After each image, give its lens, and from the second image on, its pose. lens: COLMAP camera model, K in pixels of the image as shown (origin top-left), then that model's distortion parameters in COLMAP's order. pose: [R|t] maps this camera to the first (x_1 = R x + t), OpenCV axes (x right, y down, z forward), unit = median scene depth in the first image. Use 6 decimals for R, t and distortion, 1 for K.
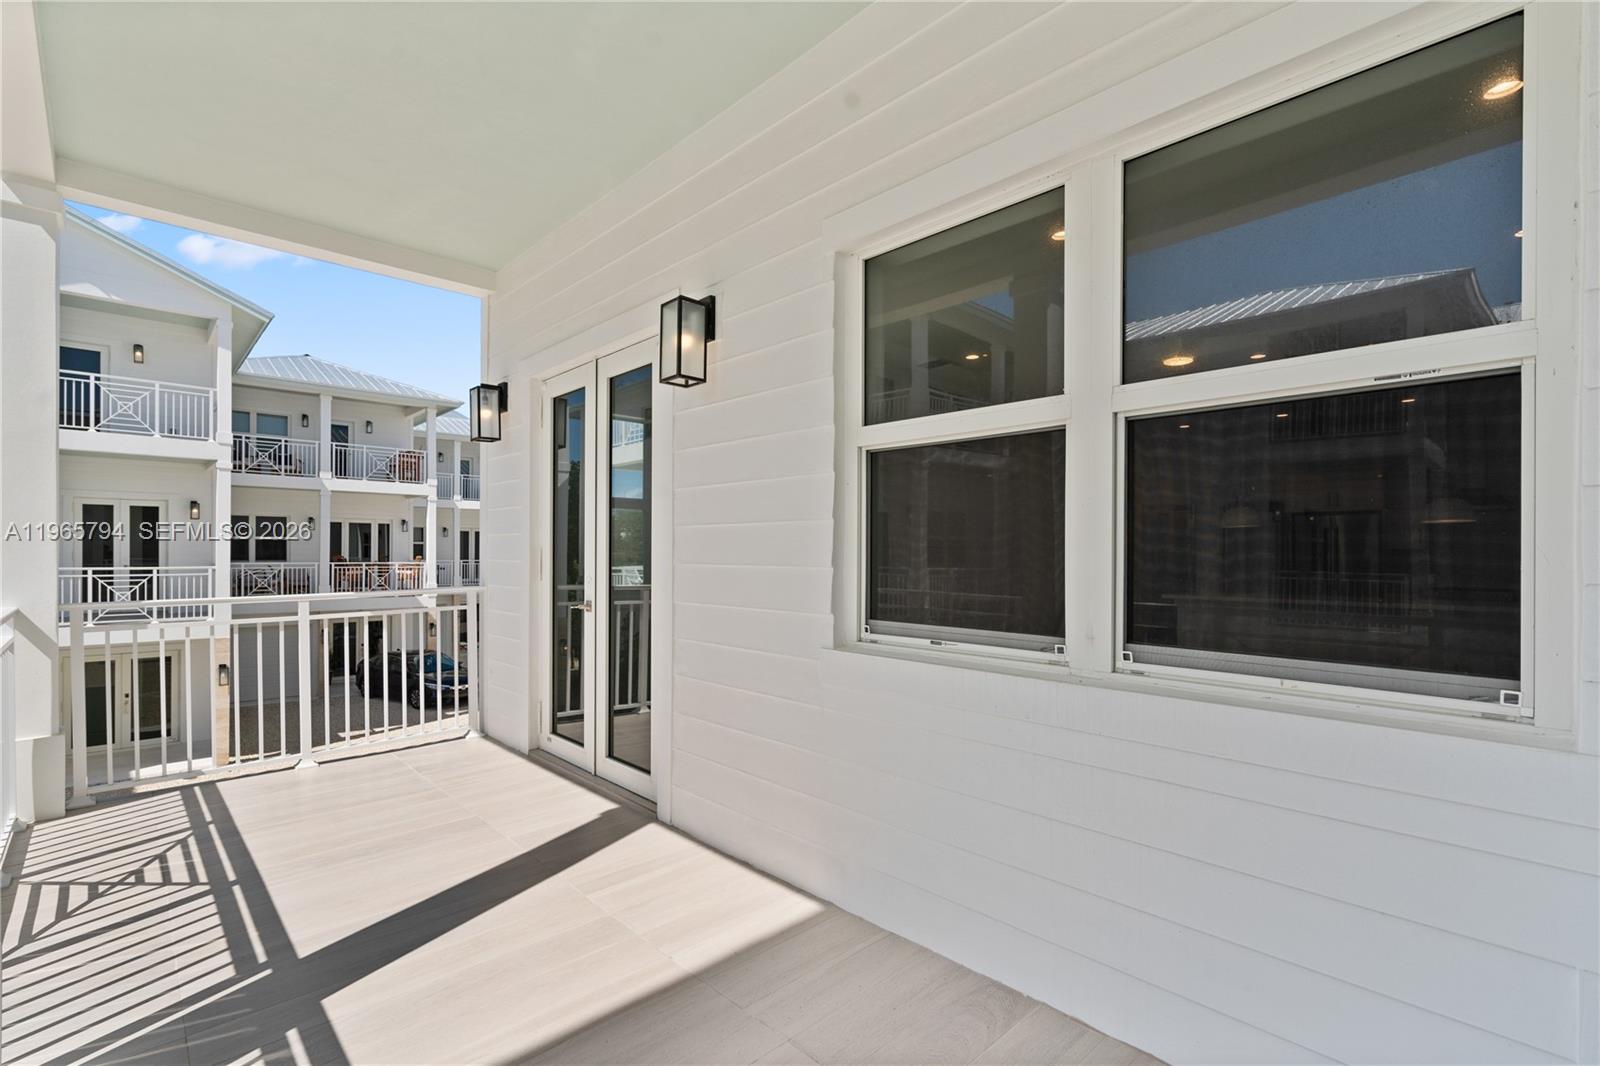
lens RADIAL K [[737.3, 0, 792.4], [0, 737.3, 555.4], [0, 0, 1]] dist [-0.004188, -0.000425]
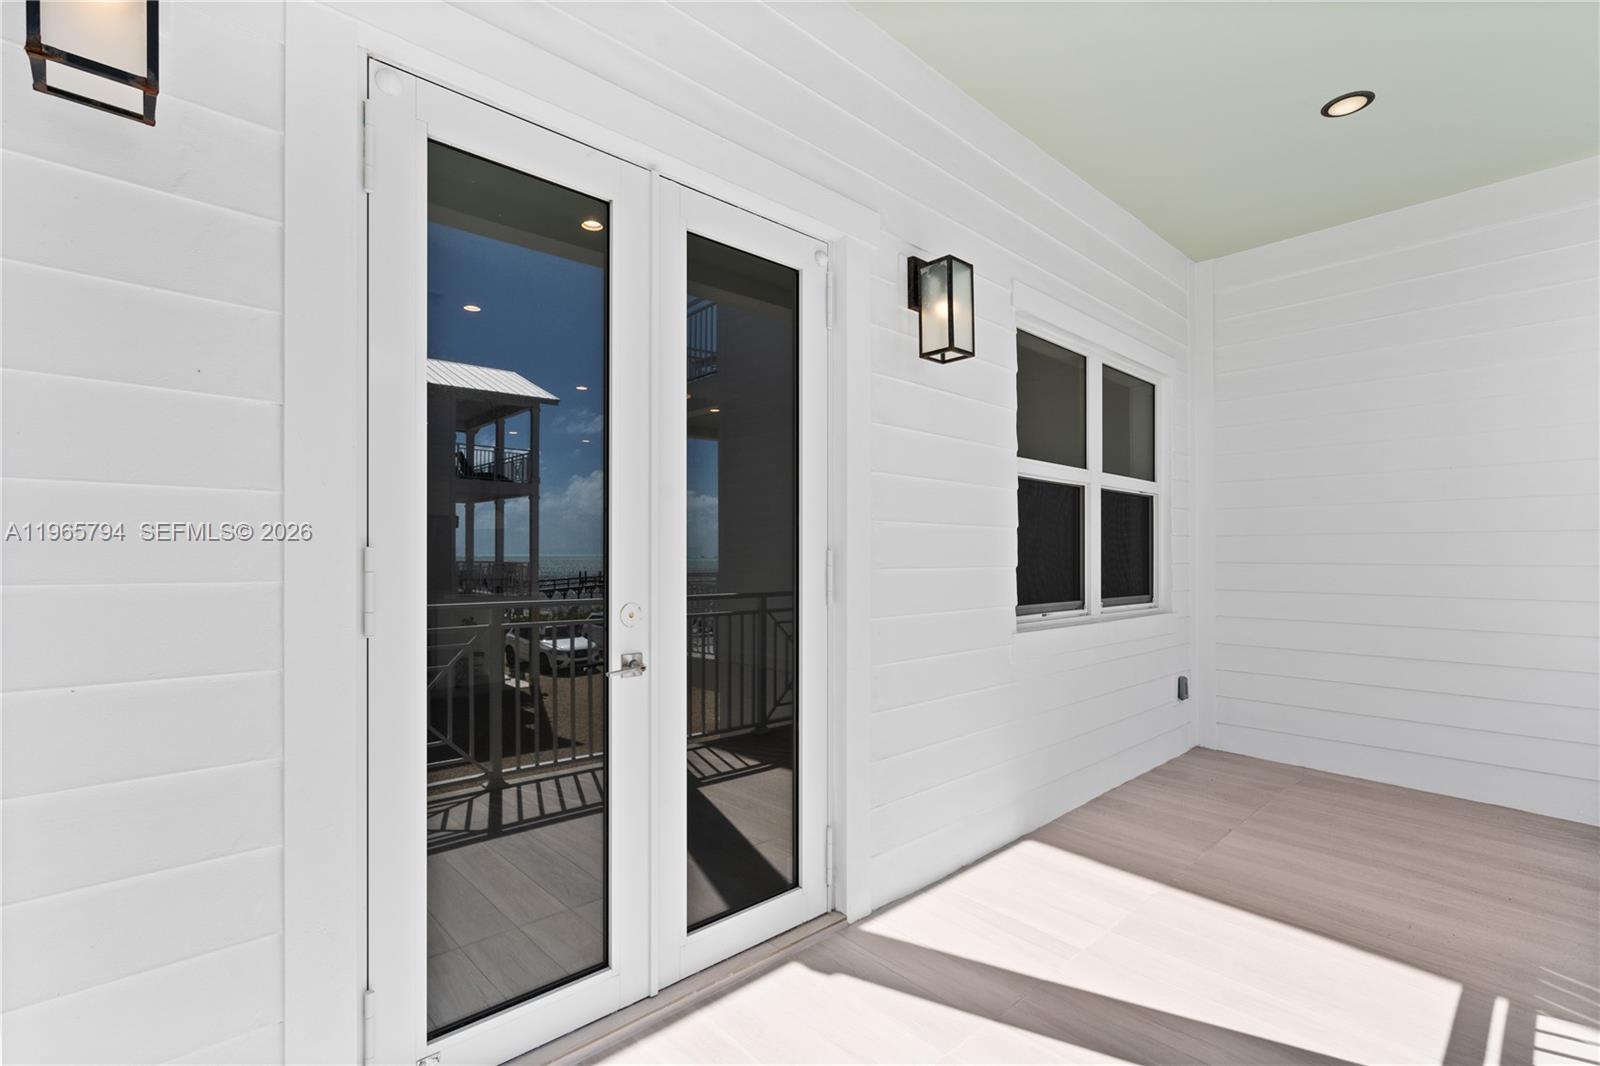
lens RADIAL K [[737.3, 0, 792.4], [0, 737.3, 555.4], [0, 0, 1]] dist [-0.004188, -0.000425]
pose [[-0.006001, -0.004889, 0.999970, -1.392988], [0.000252, 0.999988, 0.004890, -0.009777], [-0.999982, 0.000281, -0.006000, 1.637495]]
